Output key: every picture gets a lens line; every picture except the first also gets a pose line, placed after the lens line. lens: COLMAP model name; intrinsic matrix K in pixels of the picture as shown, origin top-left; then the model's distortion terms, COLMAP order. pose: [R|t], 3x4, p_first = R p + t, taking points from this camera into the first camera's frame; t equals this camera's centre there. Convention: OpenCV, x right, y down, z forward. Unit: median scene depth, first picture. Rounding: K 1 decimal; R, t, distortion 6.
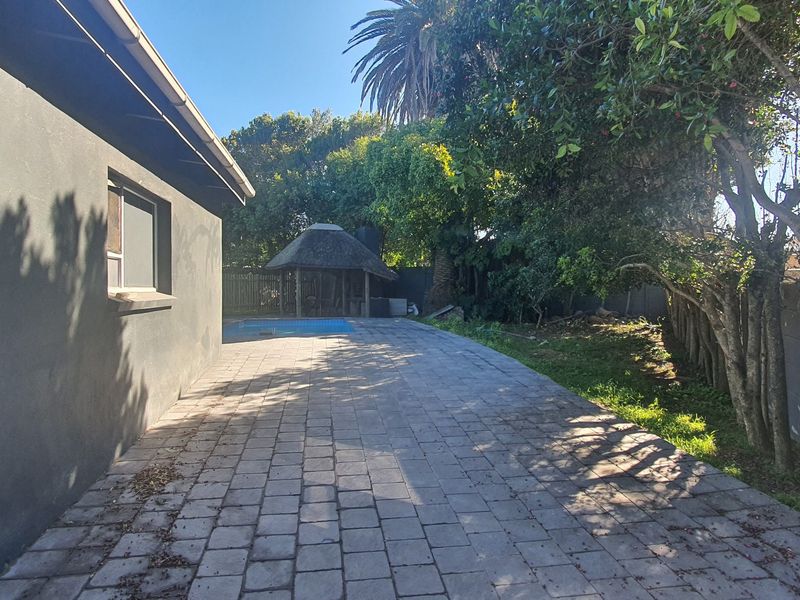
lens RADIAL K [[511.2, 0, 399.8], [0, 511.2, 295.8], [0, 0, 1]] dist [0.019939, -0.000064]
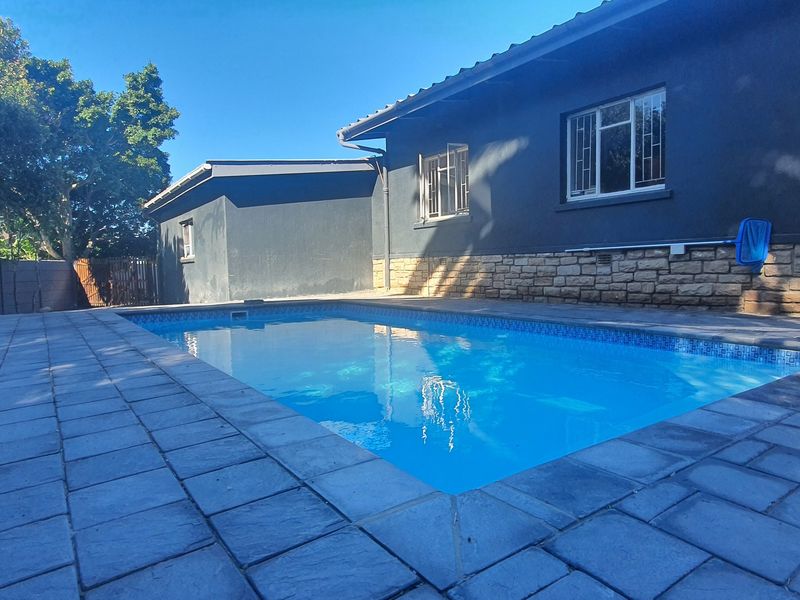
lens RADIAL K [[511.2, 0, 399.8], [0, 511.2, 295.8], [0, 0, 1]] dist [0.019939, -0.000064]
pose [[-0.893857, 0.045861, -0.446000, -0.050997], [0.017327, 0.997545, 0.067849, 0.007242], [0.448017, 0.052919, -0.892458, 0.778581]]
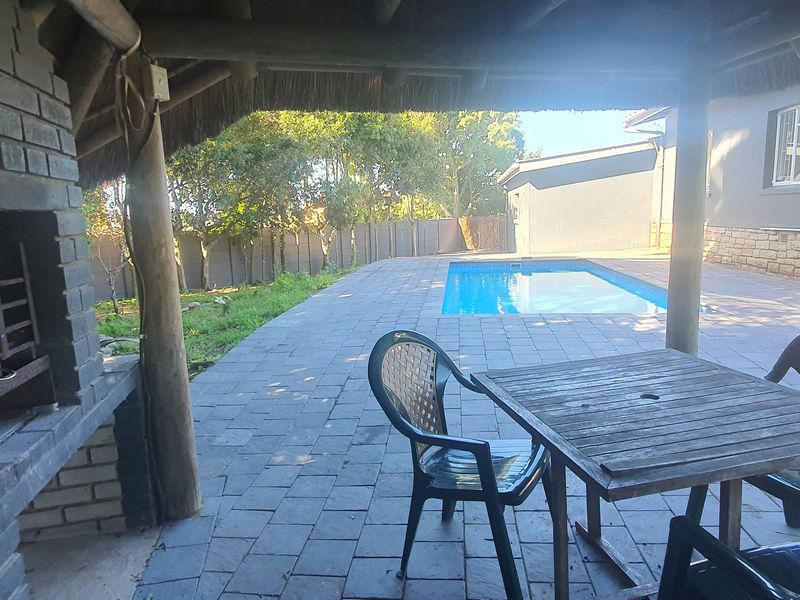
lens RADIAL K [[511.2, 0, 399.8], [0, 511.2, 295.8], [0, 0, 1]] dist [0.019939, -0.000064]
pose [[-0.965807, 0.000525, 0.259260, -0.121155], [0.045161, 0.985050, 0.166241, -0.022991], [-0.255297, 0.172265, -0.951393, 0.978460]]
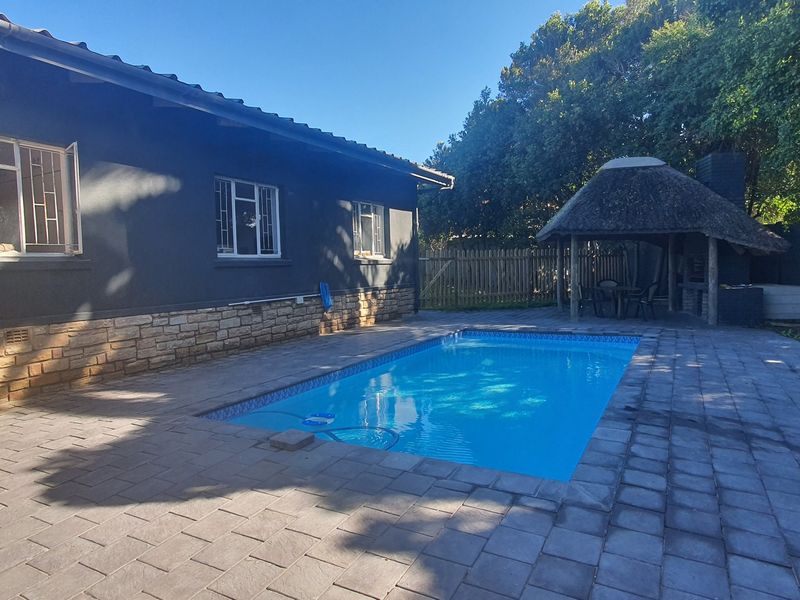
lens RADIAL K [[511.2, 0, 399.8], [0, 511.2, 295.8], [0, 0, 1]] dist [0.019939, -0.000064]
pose [[0.796230, 0.022487, -0.604575, 0.002258], [0.012921, 0.998449, 0.054154, -0.018705], [0.604856, -0.050930, 0.794705, 0.360080]]
